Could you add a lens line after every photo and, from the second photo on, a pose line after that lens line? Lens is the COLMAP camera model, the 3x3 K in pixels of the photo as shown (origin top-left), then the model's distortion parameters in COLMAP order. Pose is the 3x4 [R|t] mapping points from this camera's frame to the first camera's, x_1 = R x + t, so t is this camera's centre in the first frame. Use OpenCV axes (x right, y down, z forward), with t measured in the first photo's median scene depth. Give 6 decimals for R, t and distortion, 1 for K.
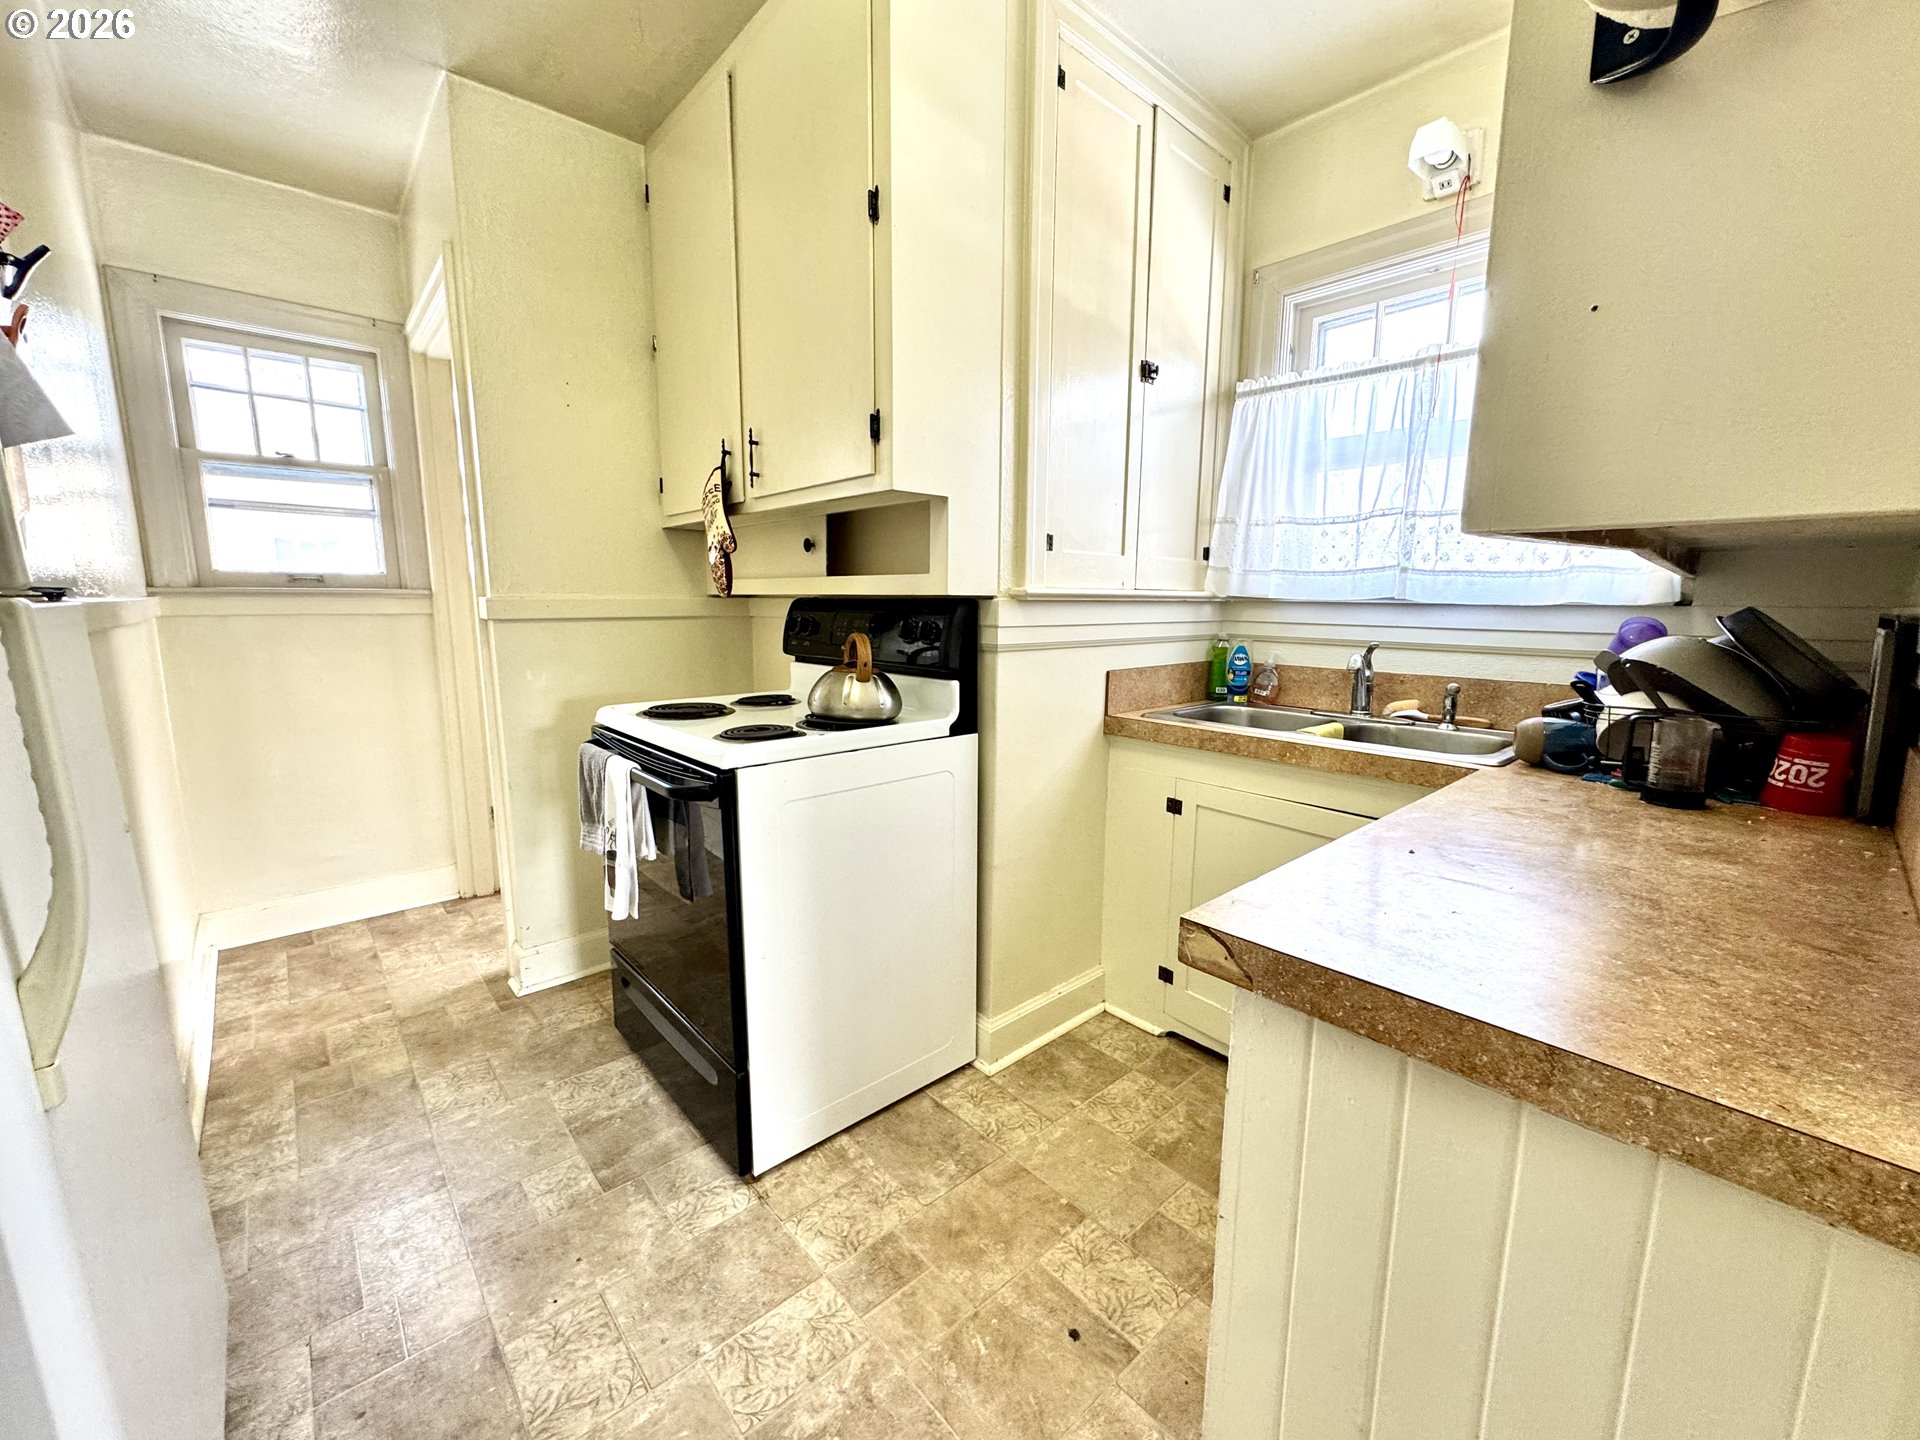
lens RADIAL K [[787.4, 0, 980.3], [0, 787.4, 716.2], [0, 0, 1]] dist [-0.003542, -0.000266]
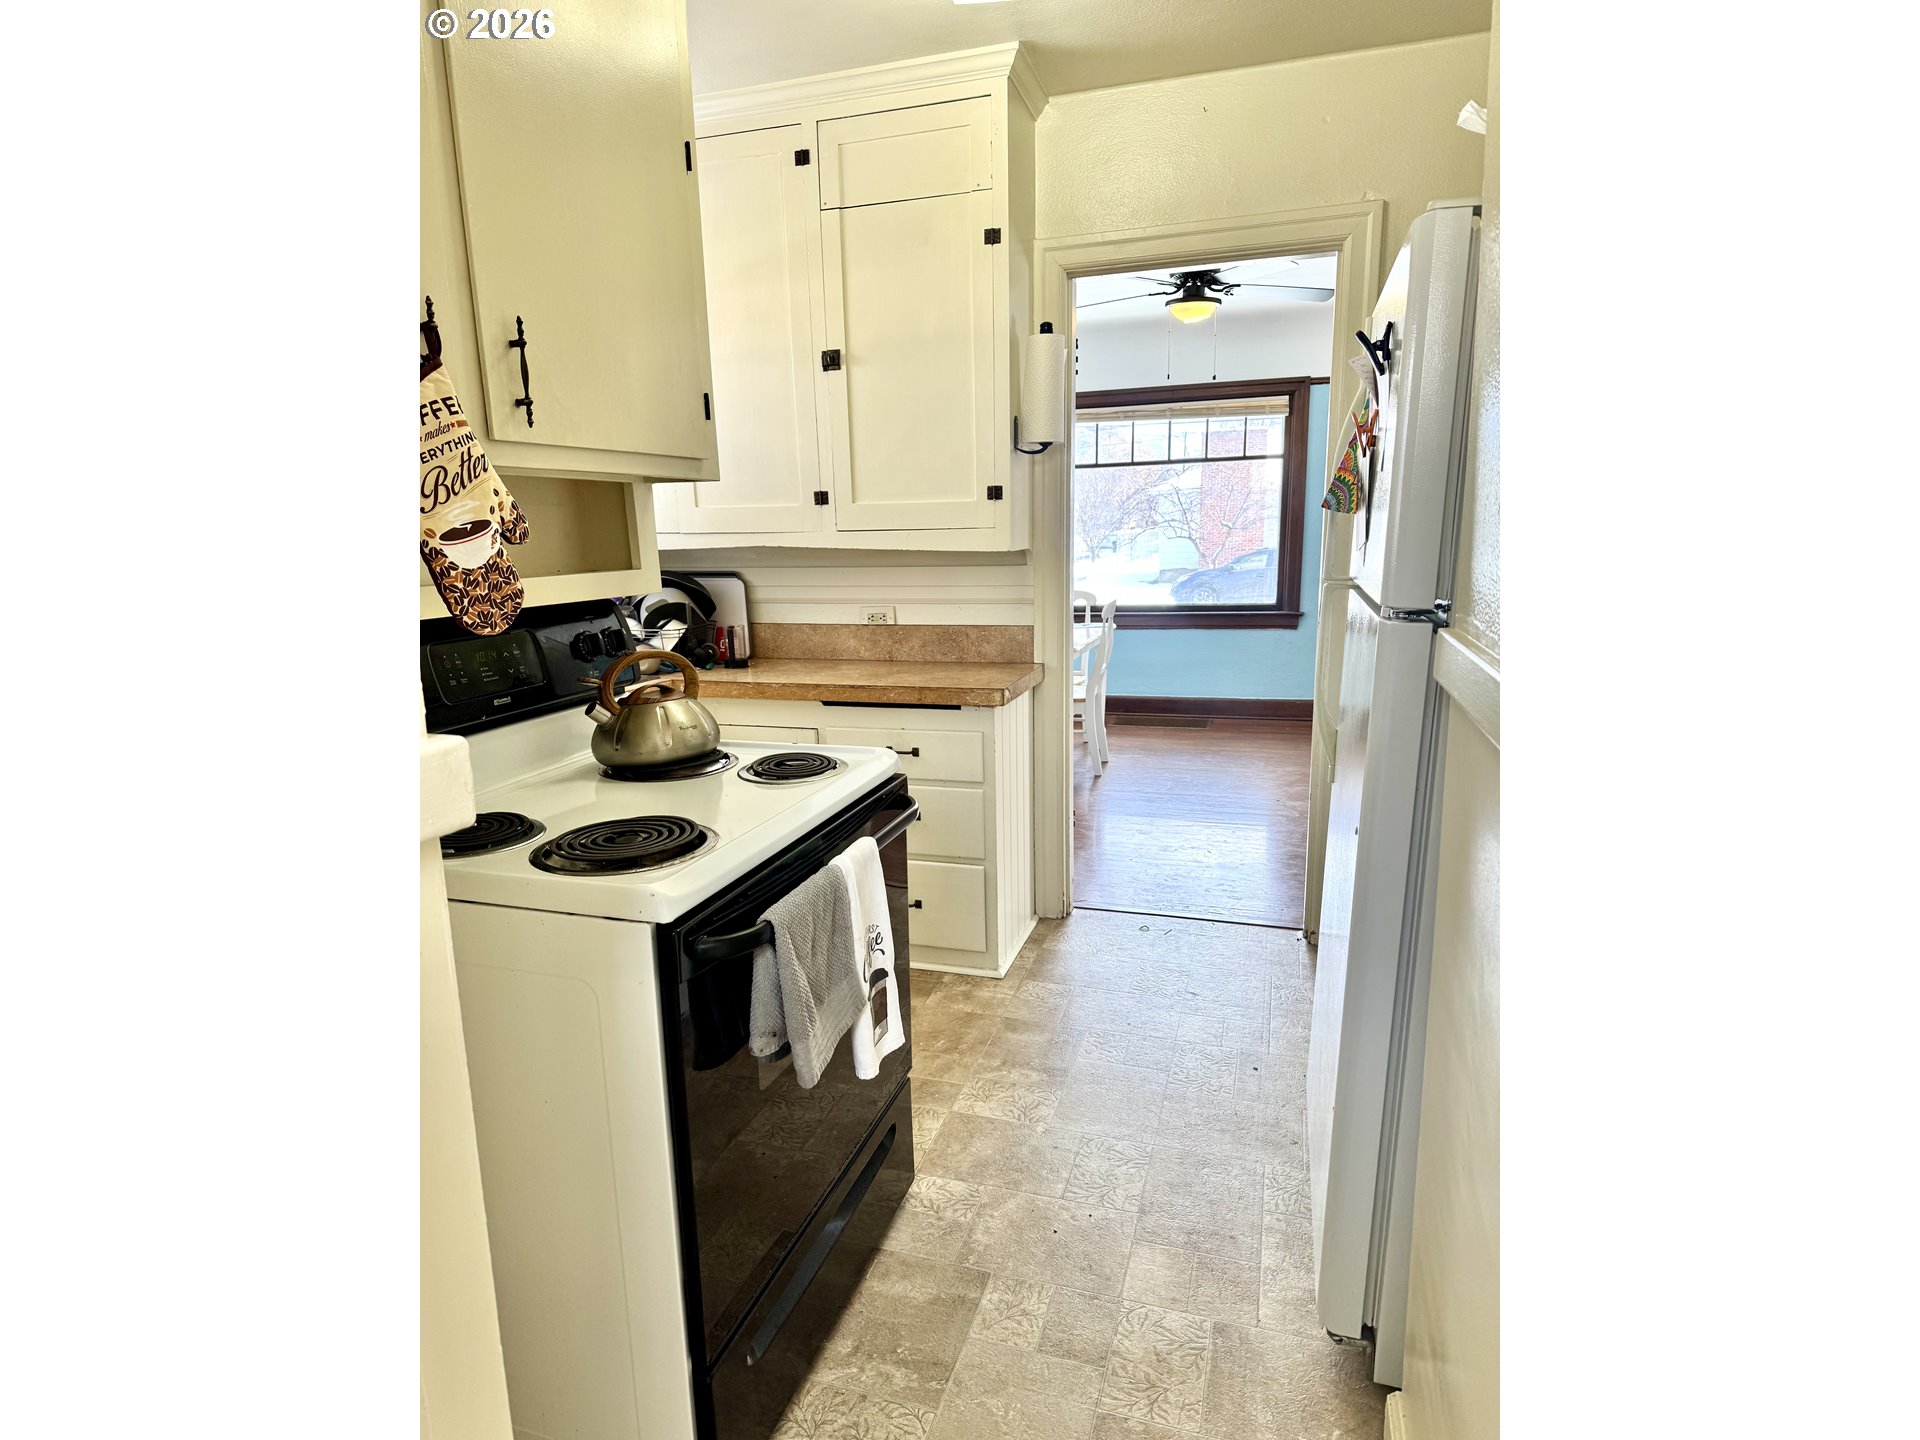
lens RADIAL K [[1033.2, 0, 952.0], [0, 1033.2, 735.9], [0, 0, 1]] dist [0.007388, -0.000937]
pose [[-0.505287, -0.167413, 0.846556, -1.262318], [0.141380, 0.951686, 0.272590, -0.276460], [-0.851291, 0.257423, -0.457206, 1.330300]]
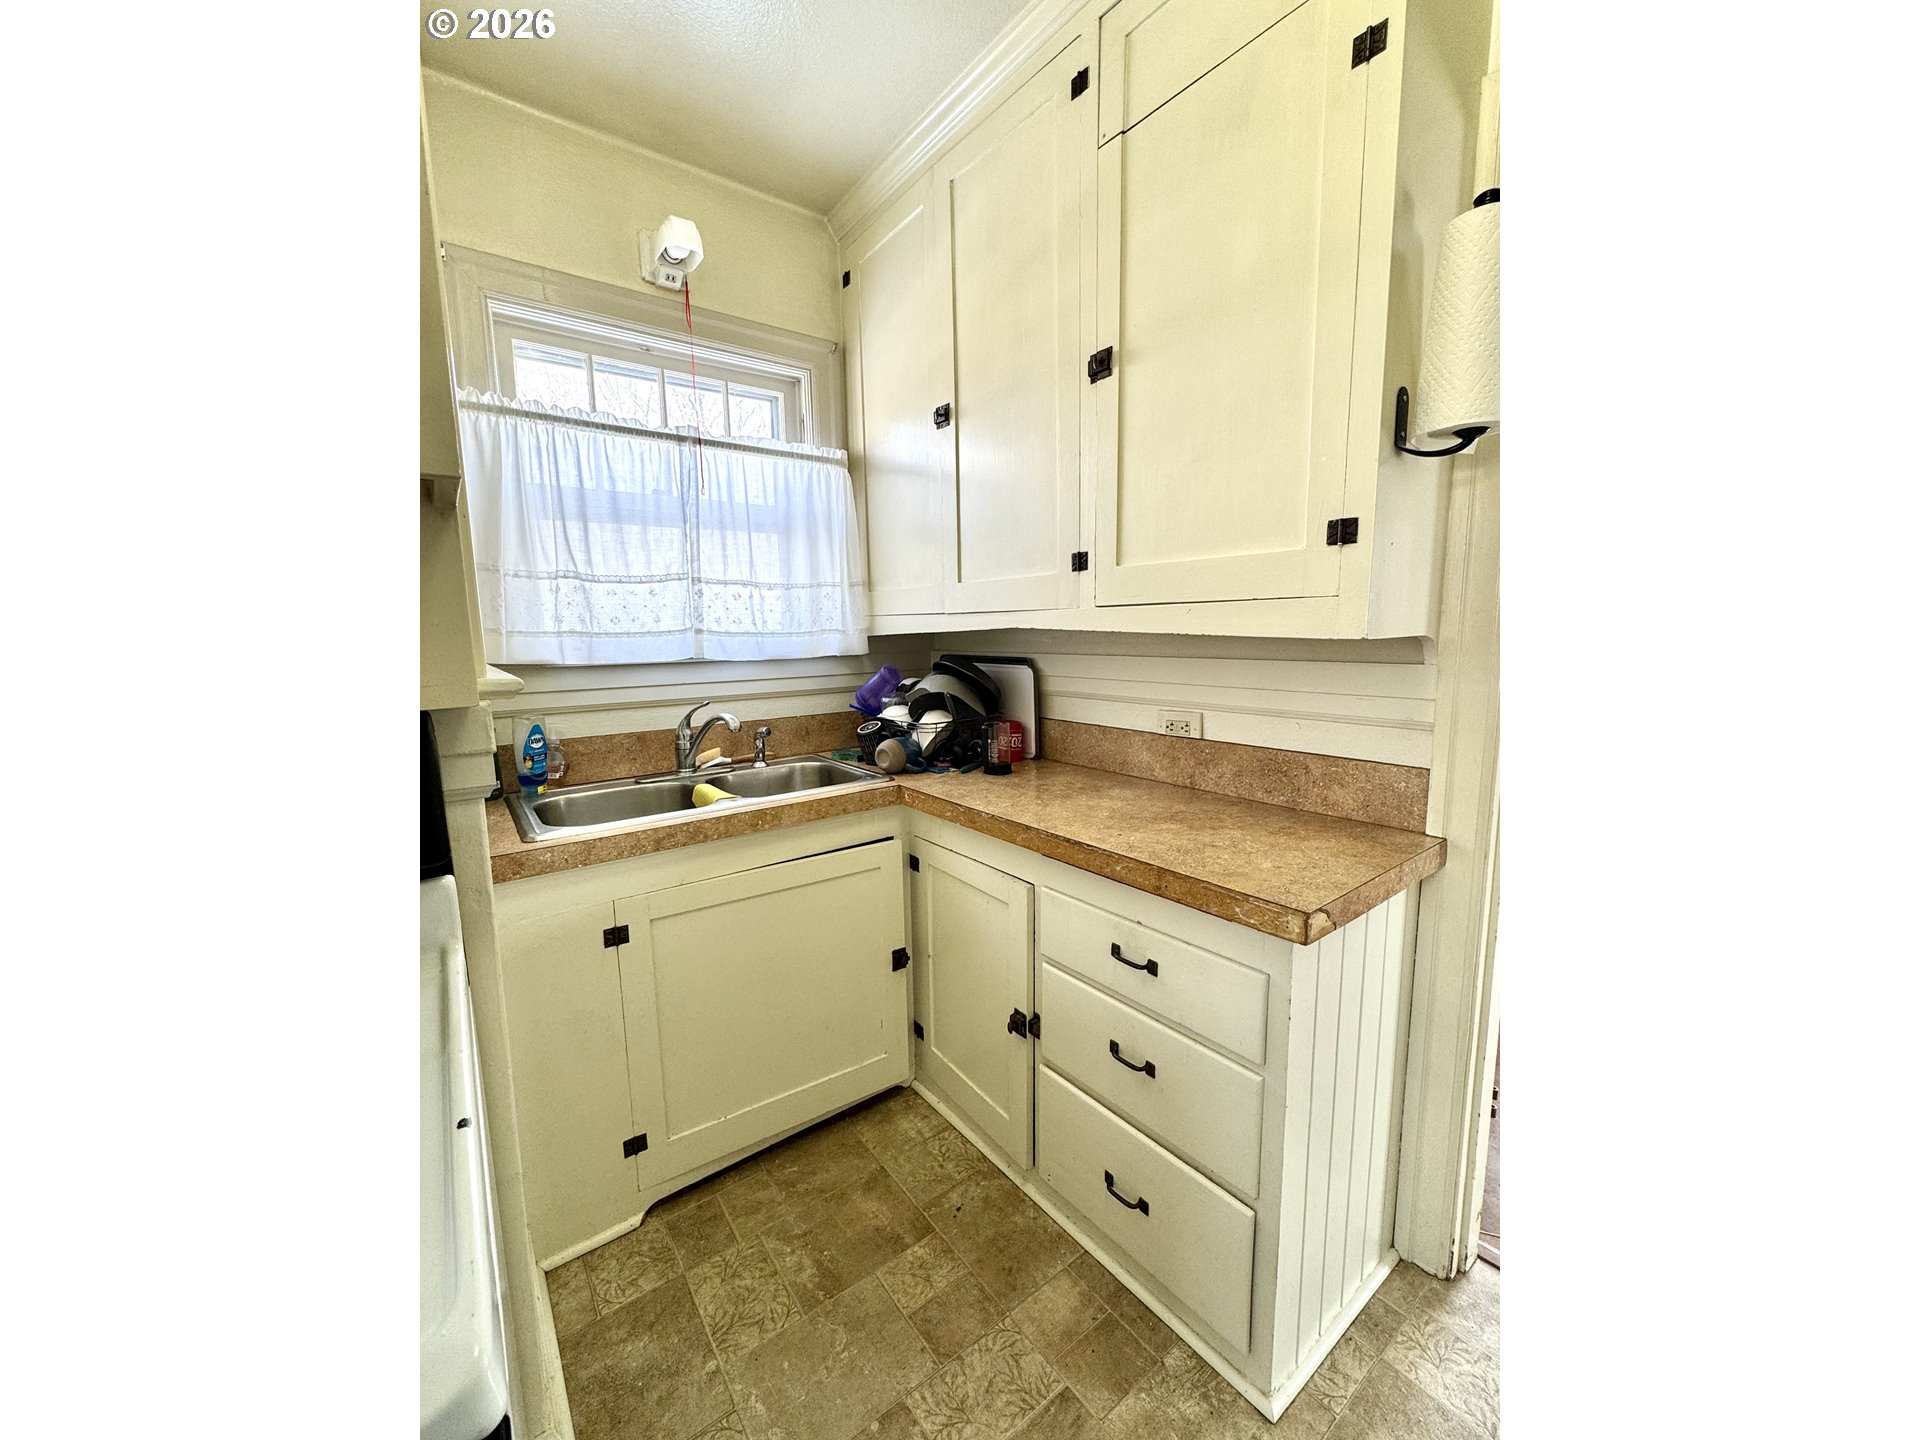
lens RADIAL K [[691.1, 0, 948.9], [0, 691.1, 718.6], [0, 0, 1]] dist [-0.007312, -0.000042]
pose [[0.092233, -0.139601, 0.985903, -0.441734], [0.164154, 0.978708, 0.123226, -0.153382], [-0.982113, 0.150475, 0.113185, 0.682628]]
